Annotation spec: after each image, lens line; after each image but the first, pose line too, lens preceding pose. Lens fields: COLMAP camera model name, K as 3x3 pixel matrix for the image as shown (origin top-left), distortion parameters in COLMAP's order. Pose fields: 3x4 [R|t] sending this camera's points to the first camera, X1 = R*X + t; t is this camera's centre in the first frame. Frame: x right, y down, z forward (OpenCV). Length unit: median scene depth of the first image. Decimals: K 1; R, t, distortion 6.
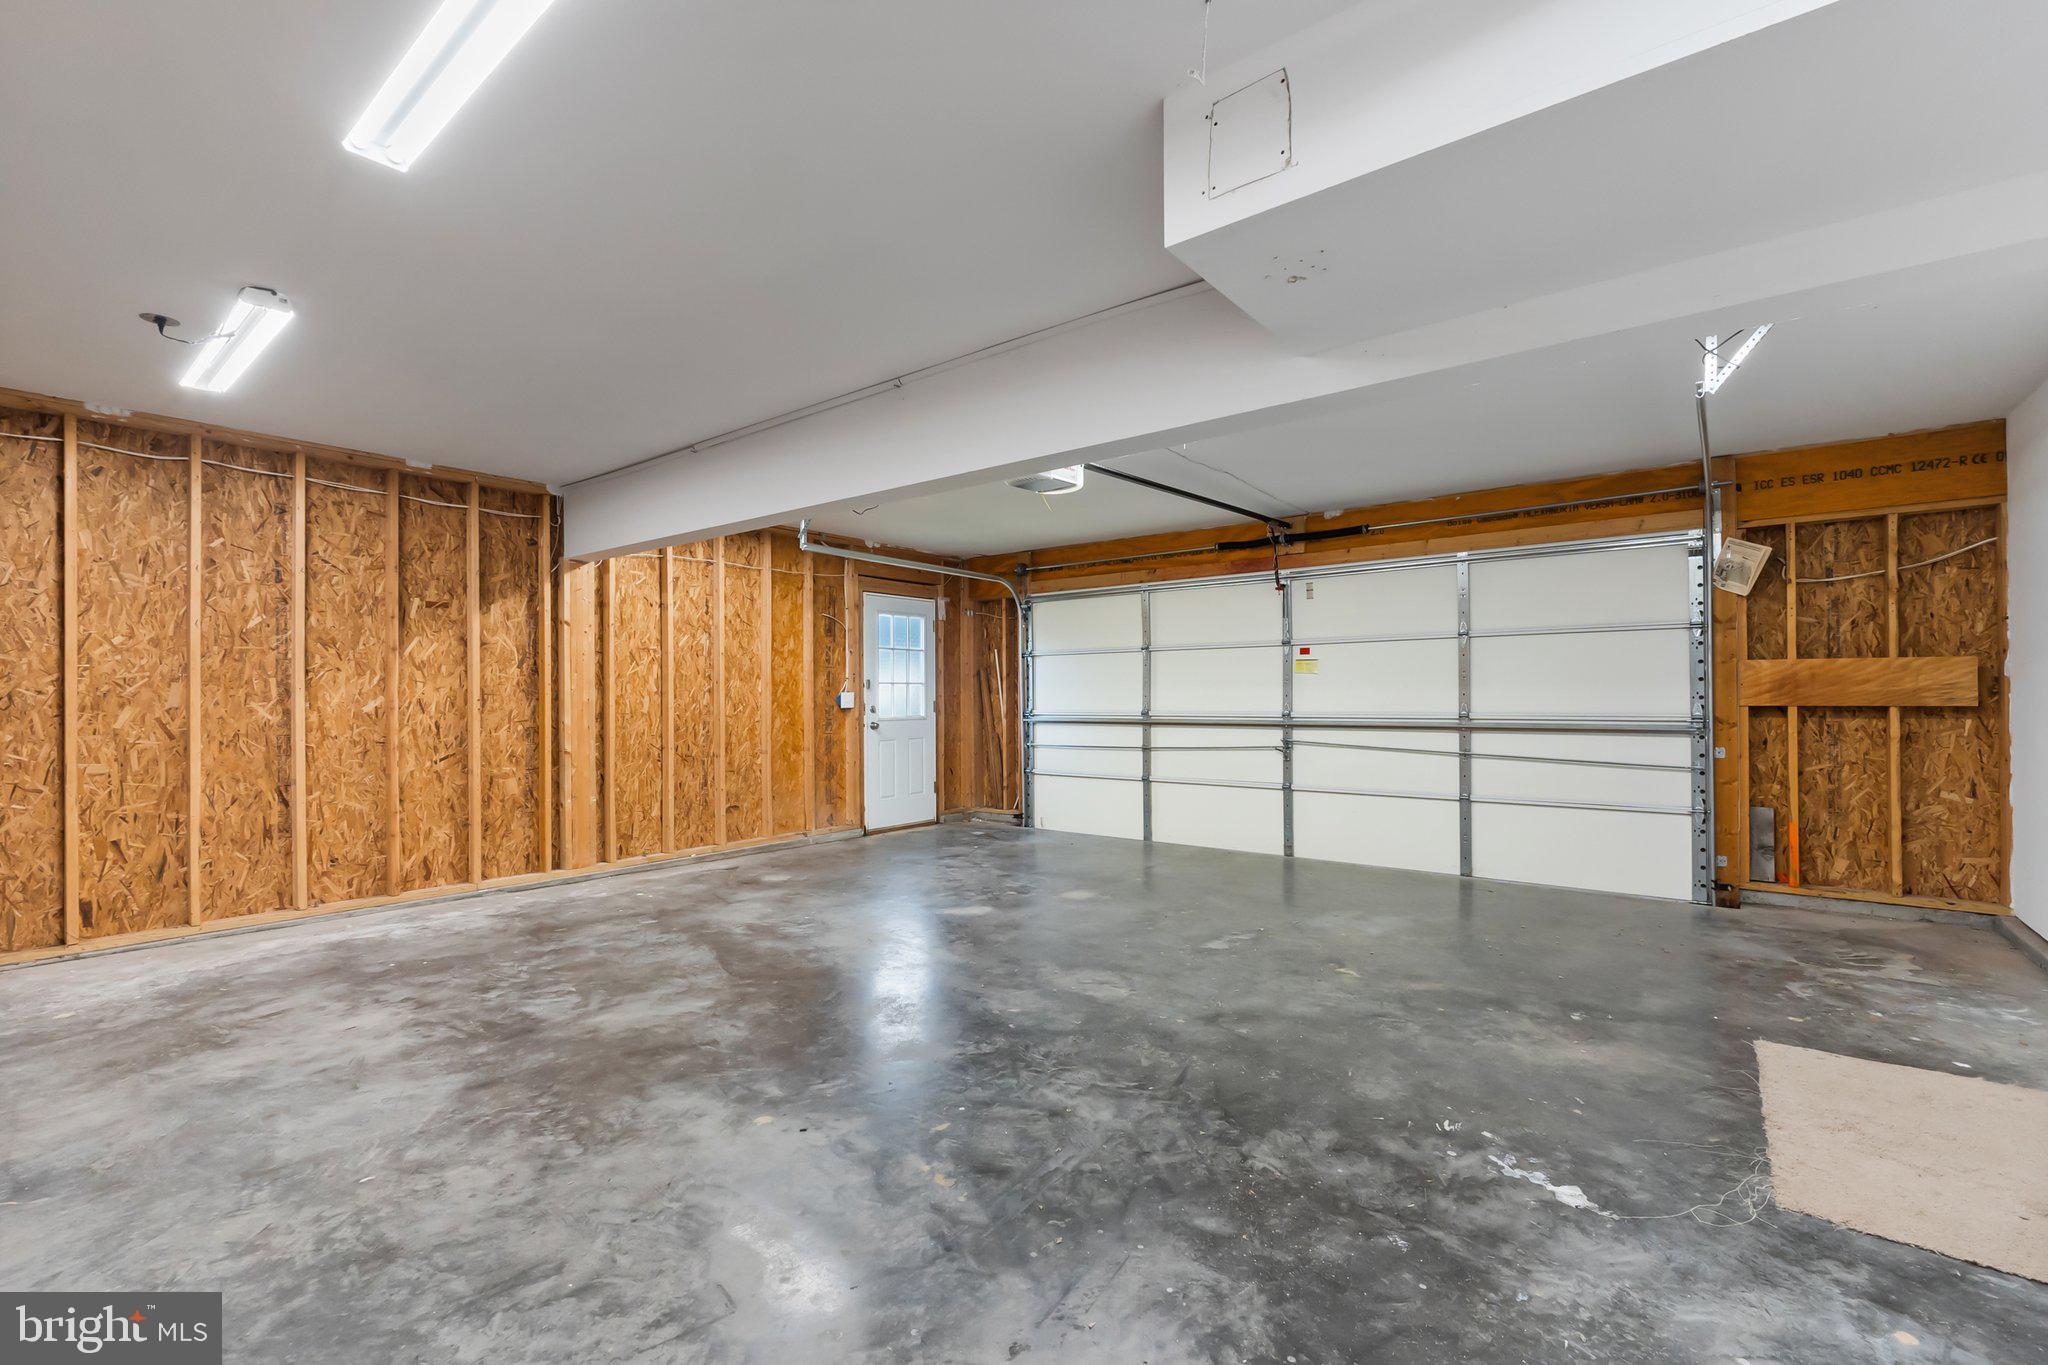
lens RADIAL K [[876.2, 0, 1003.6], [0, 876.2, 688.2], [0, 0, 1]] dist [-0.007154, -0.001278]
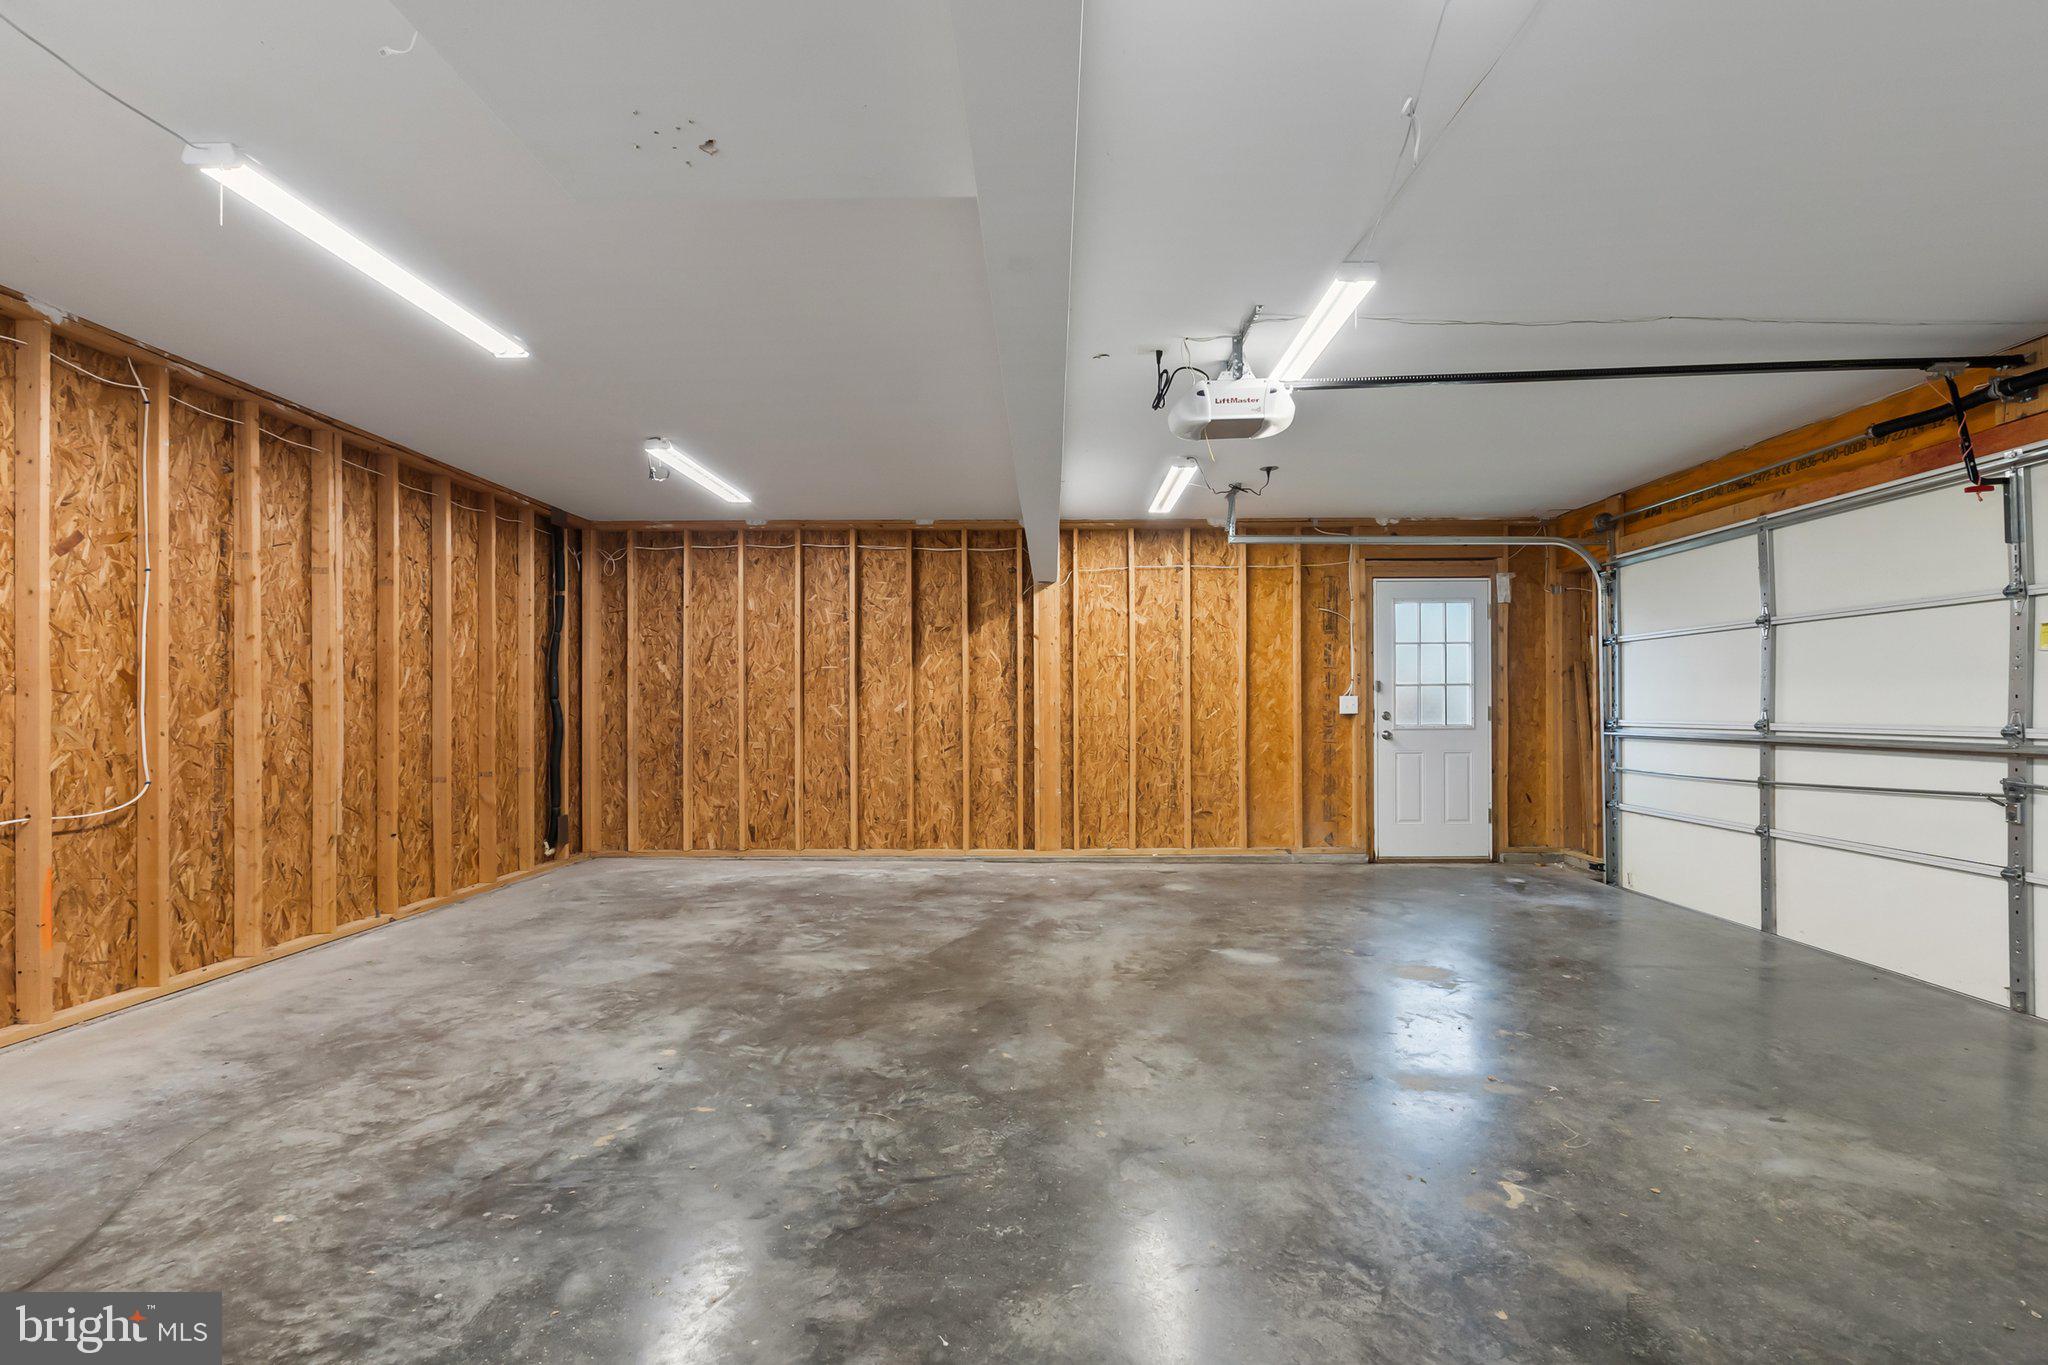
lens RADIAL K [[876.2, 0, 1013.9], [0, 876.2, 695.4], [0, 0, 1]] dist [-0.007154, -0.001278]
pose [[0.625812, -0.006904, -0.779943, 0.443591], [0.006921, 0.999971, -0.003298, 0.007481], [0.779943, -0.003334, 0.625841, 0.291779]]
